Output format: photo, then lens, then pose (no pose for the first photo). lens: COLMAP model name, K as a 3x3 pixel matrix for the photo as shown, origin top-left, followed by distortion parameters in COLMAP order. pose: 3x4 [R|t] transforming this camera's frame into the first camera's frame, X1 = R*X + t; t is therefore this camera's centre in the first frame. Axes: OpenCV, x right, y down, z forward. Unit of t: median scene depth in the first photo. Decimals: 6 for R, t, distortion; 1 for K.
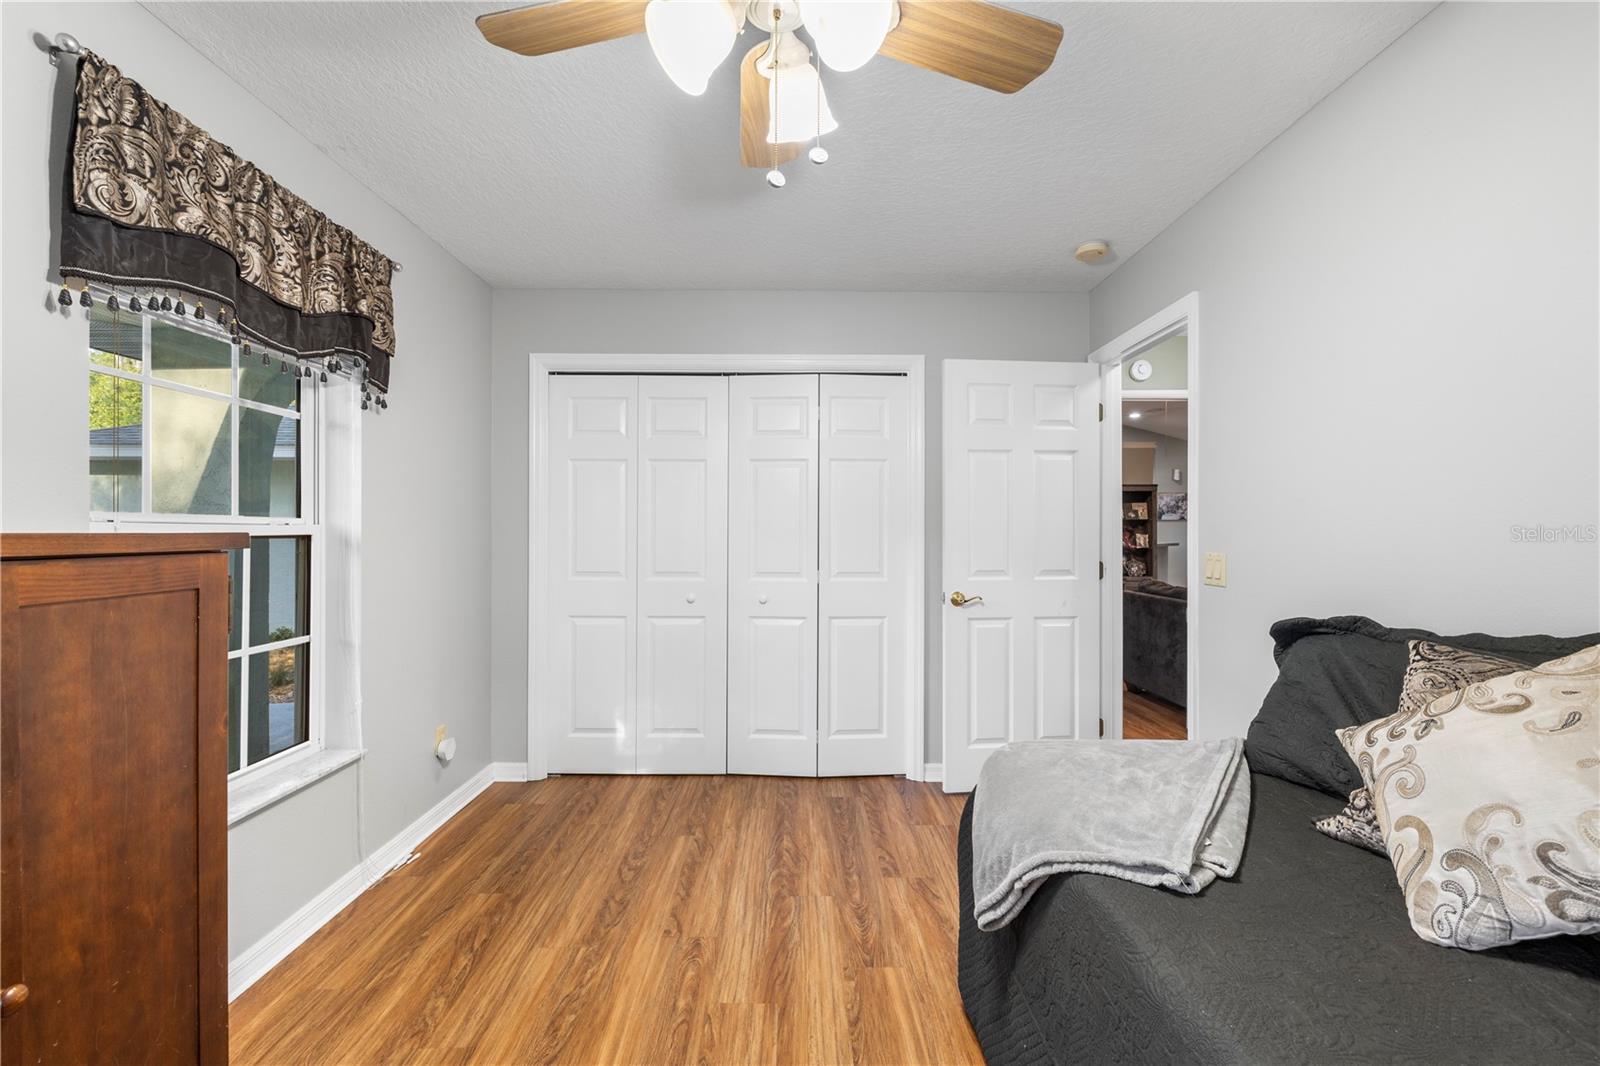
lens RADIAL K [[673.0, 0, 798.8], [0, 673.0, 530.4], [0, 0, 1]] dist [0.001783, -0.001357]
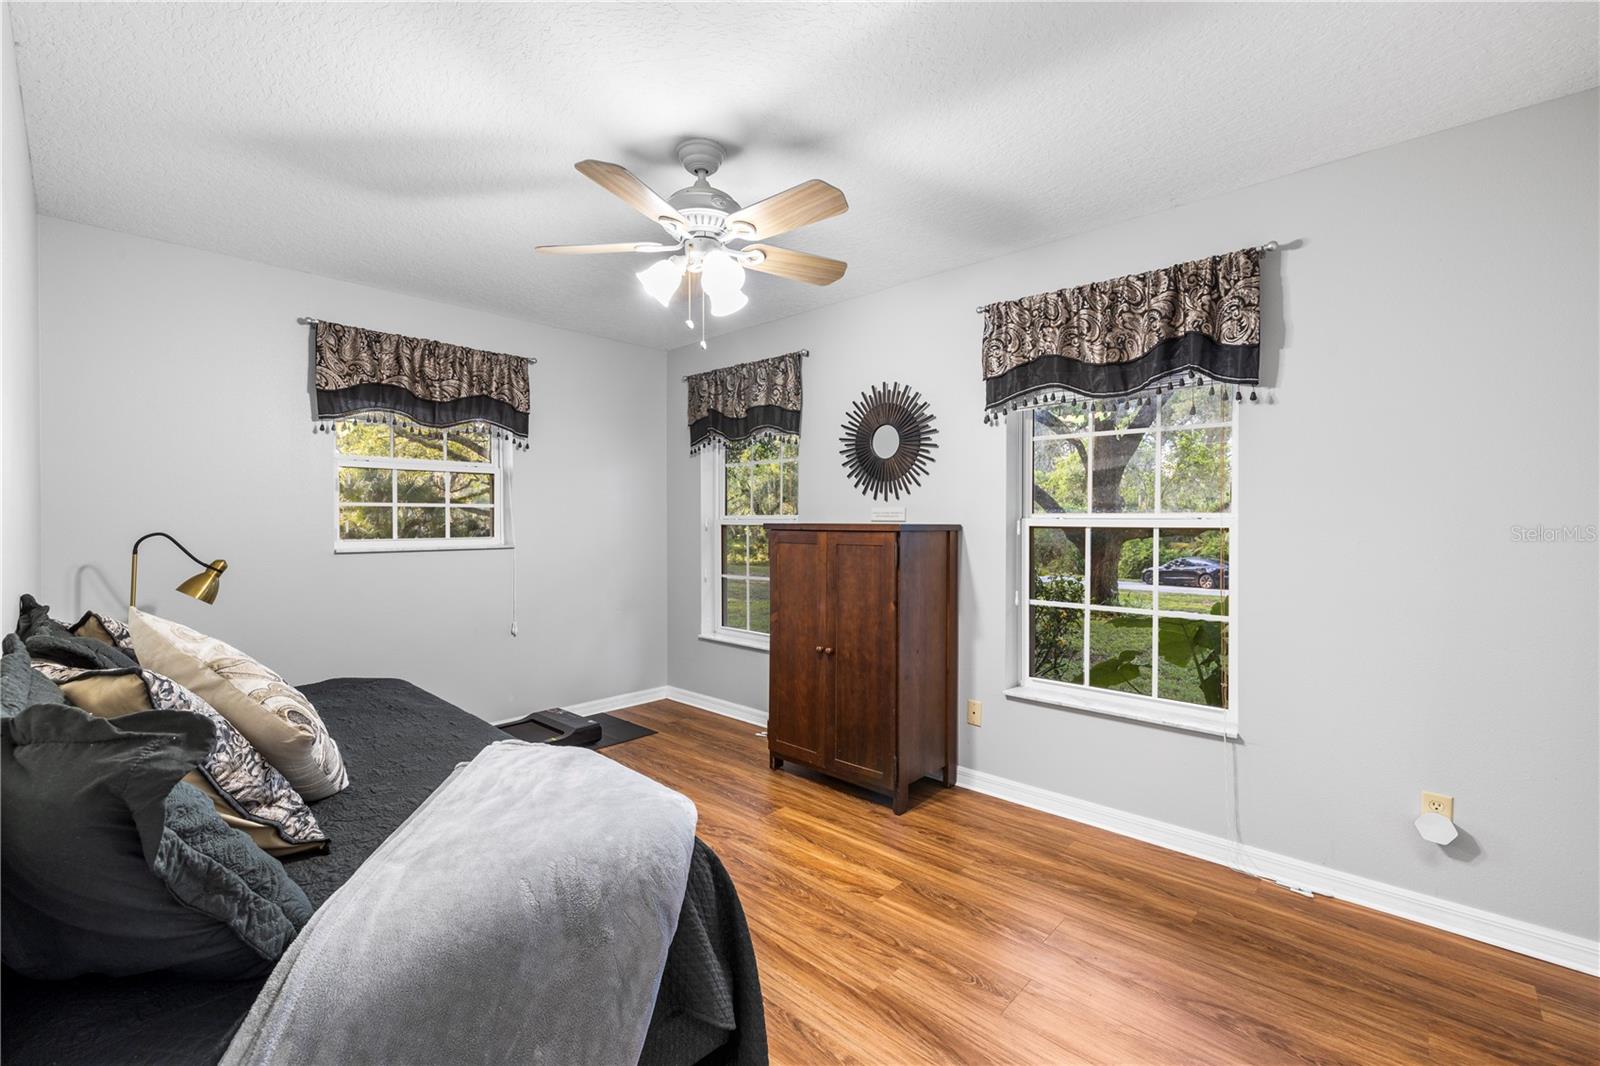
lens RADIAL K [[673.0, 0, 801.7], [0, 673.0, 529.2], [0, 0, 1]] dist [0.001783, -0.001357]
pose [[-0.679974, 0.003741, -0.733227, 0.734842], [-0.005719, 0.999930, 0.010406, -0.000932], [0.733214, 0.011269, -0.679904, 1.539903]]
